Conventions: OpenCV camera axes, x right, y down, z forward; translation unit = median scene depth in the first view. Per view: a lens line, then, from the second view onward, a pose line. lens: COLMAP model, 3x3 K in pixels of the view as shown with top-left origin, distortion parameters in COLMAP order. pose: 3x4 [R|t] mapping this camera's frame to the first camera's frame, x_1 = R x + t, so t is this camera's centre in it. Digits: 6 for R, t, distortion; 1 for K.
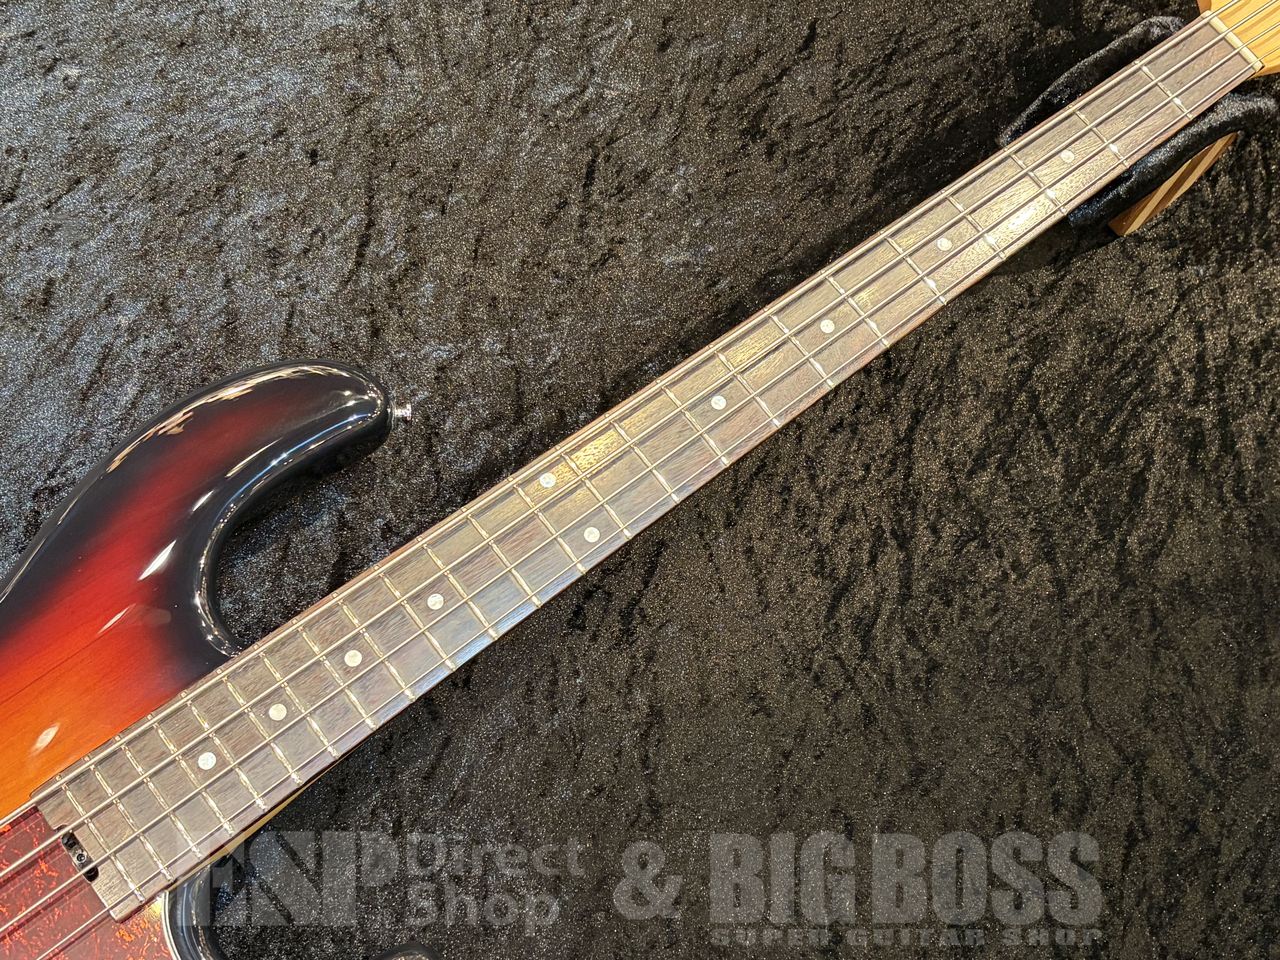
lens RADIAL K [[1705.2, 0, 640.0], [0, 1705.2, 480.0], [0, 0, 1]] dist [0.235124, -0.869951]
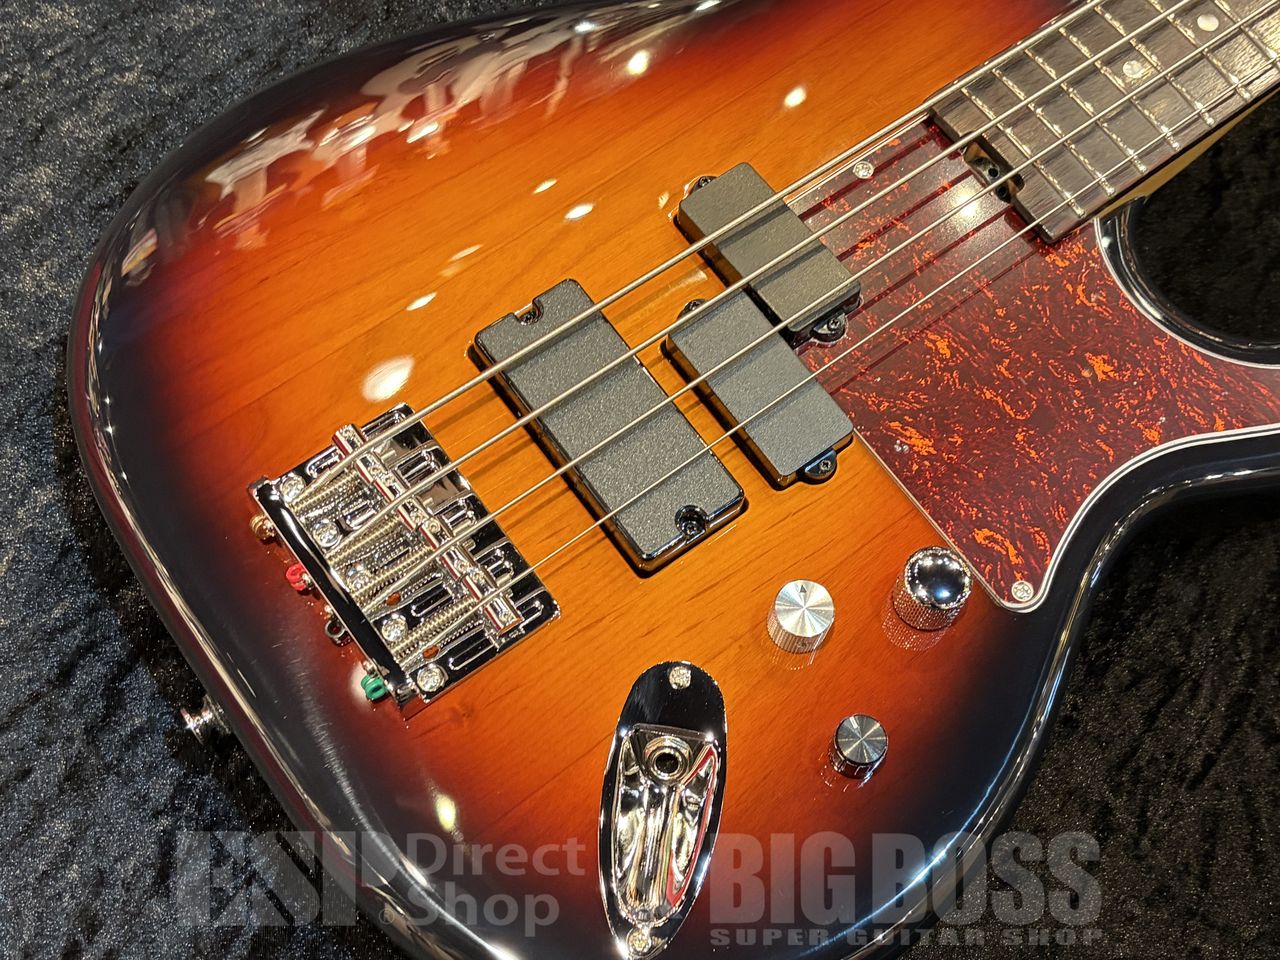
lens RADIAL K [[1705.2, 0, 640.0], [0, 1705.2, 480.0], [0, 0, 1]] dist [0.235124, -0.869951]
pose [[0.995609, 0.002715, -0.093567, -0.325122], [-0.005947, 0.999395, -0.034276, 0.308207], [0.093418, 0.034682, 0.995023, 0.149708]]
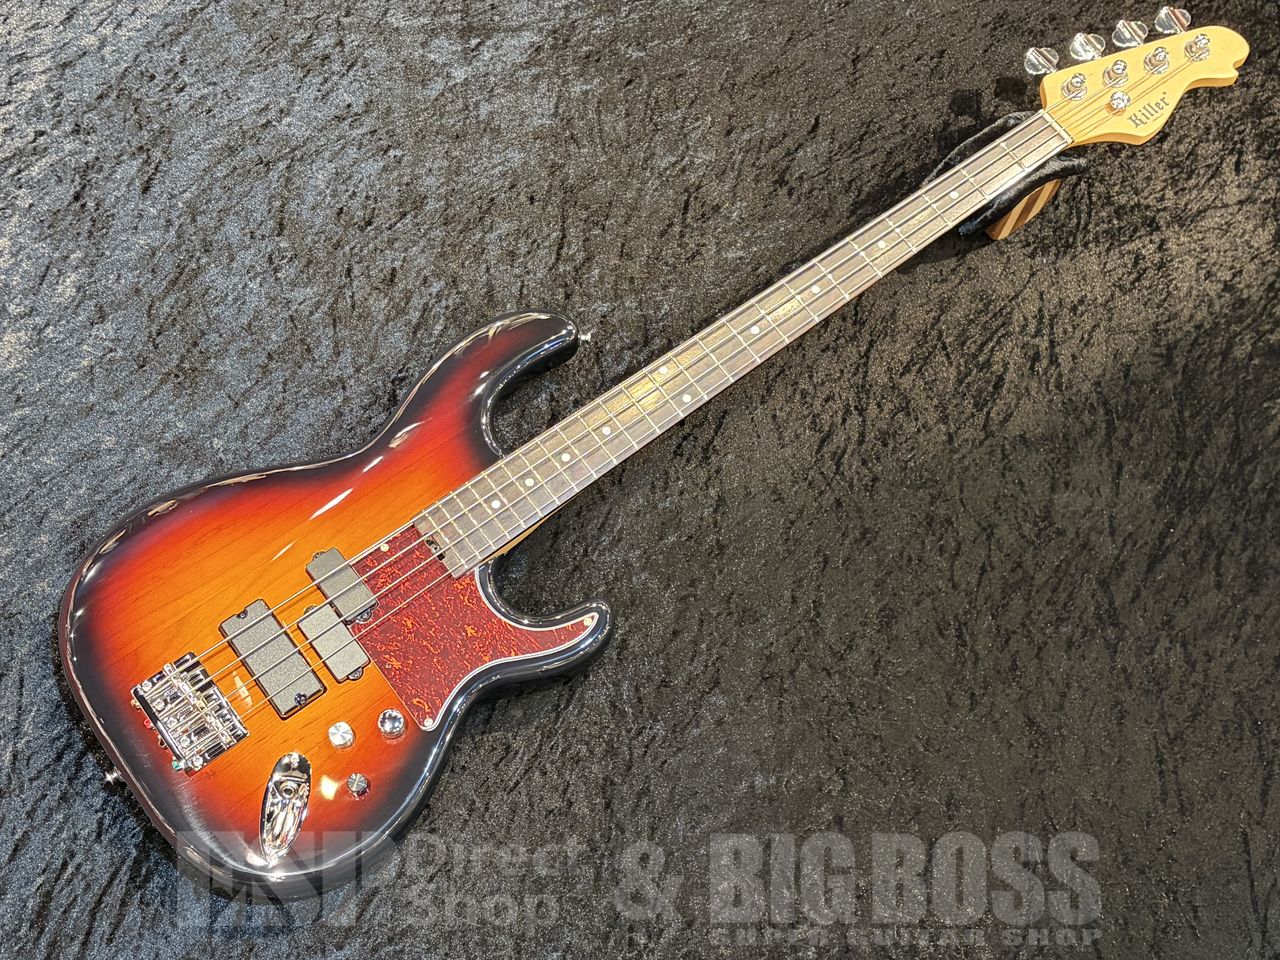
lens RADIAL K [[1705.2, 0, 640.0], [0, 1705.2, 480.0], [0, 0, 1]] dist [0.235124, -0.869951]
pose [[0.998526, 0.000093, -0.054279, 0.019957], [-0.000710, 0.999935, -0.011343, 0.126024], [0.054275, 0.011365, 0.998461, -0.783563]]
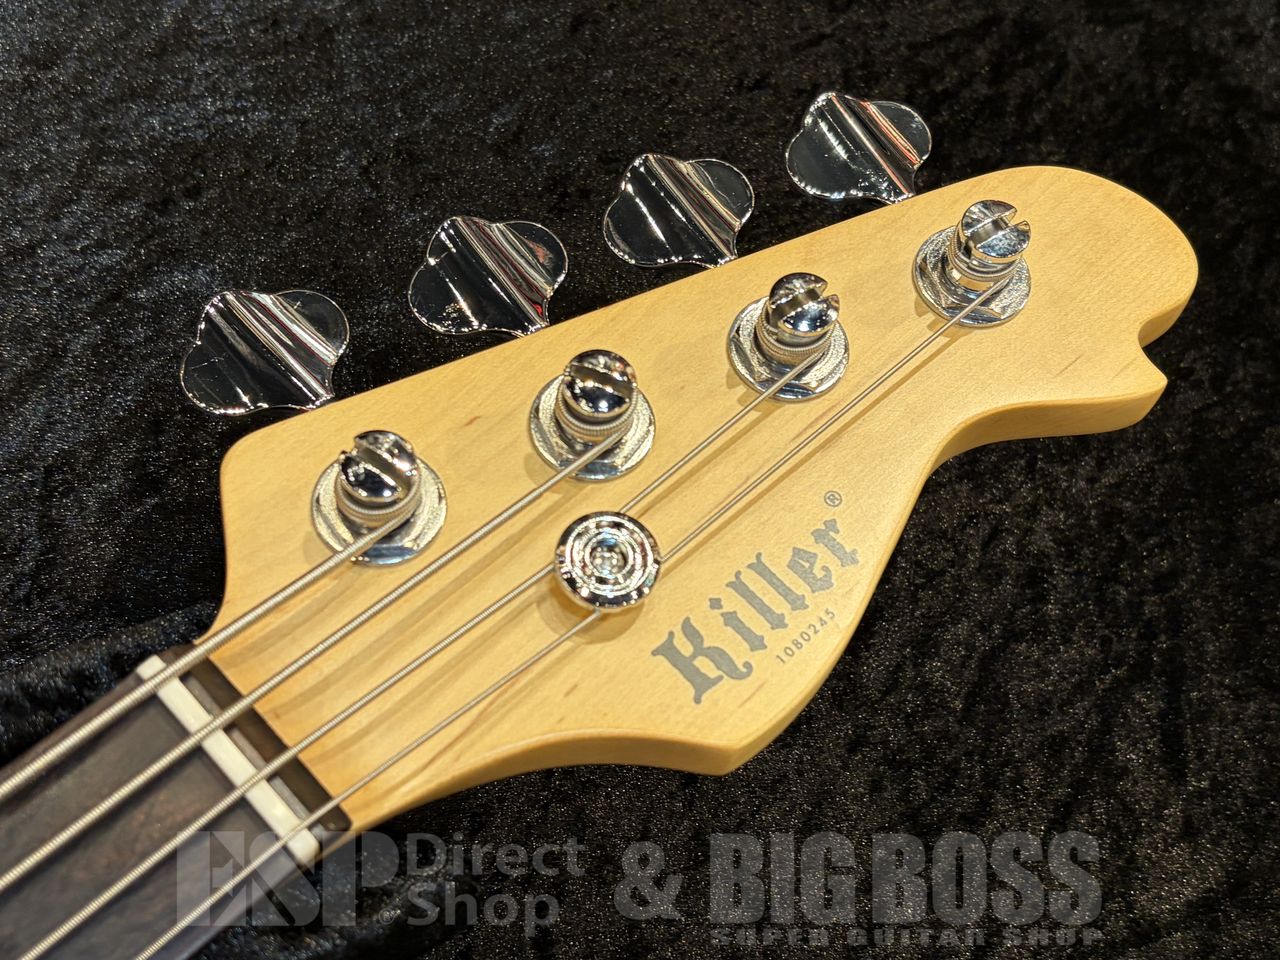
lens RADIAL K [[1705.2, 0, 640.0], [0, 1705.2, 480.0], [0, 0, 1]] dist [0.235124, -0.869951]
pose [[0.995720, -0.057477, 0.072371, 0.416877], [0.064392, 0.993184, -0.097159, -0.286004], [-0.066293, 0.101404, 0.992634, 0.748362]]
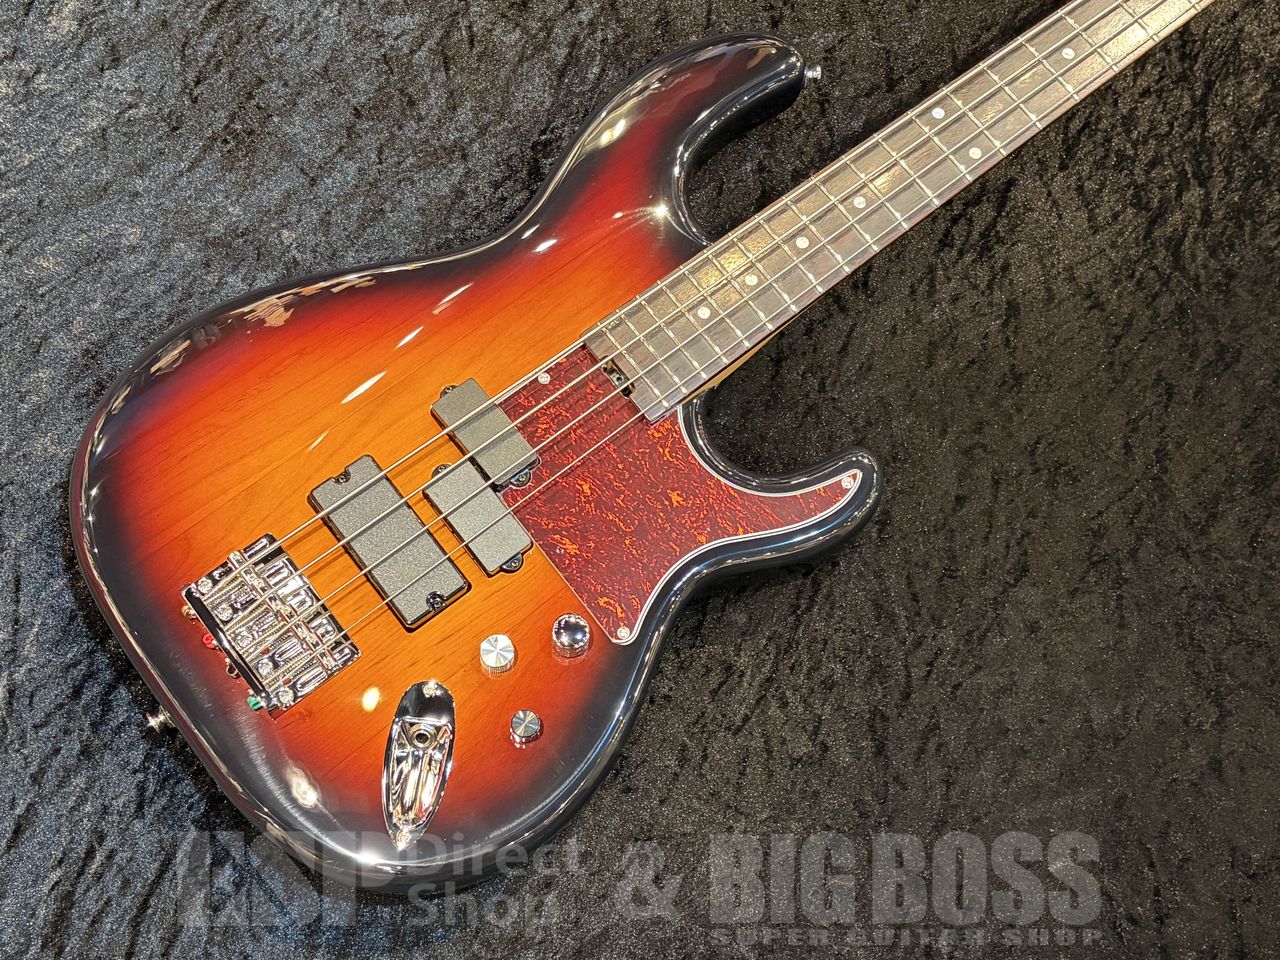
lens RADIAL K [[1705.2, 0, 640.0], [0, 1705.2, 480.0], [0, 0, 1]] dist [0.235124, -0.869951]
pose [[0.998067, -0.014672, -0.060387, -0.178331], [0.017244, 0.998956, 0.042293, 0.190095], [0.059704, -0.043253, 0.997279, -0.279497]]
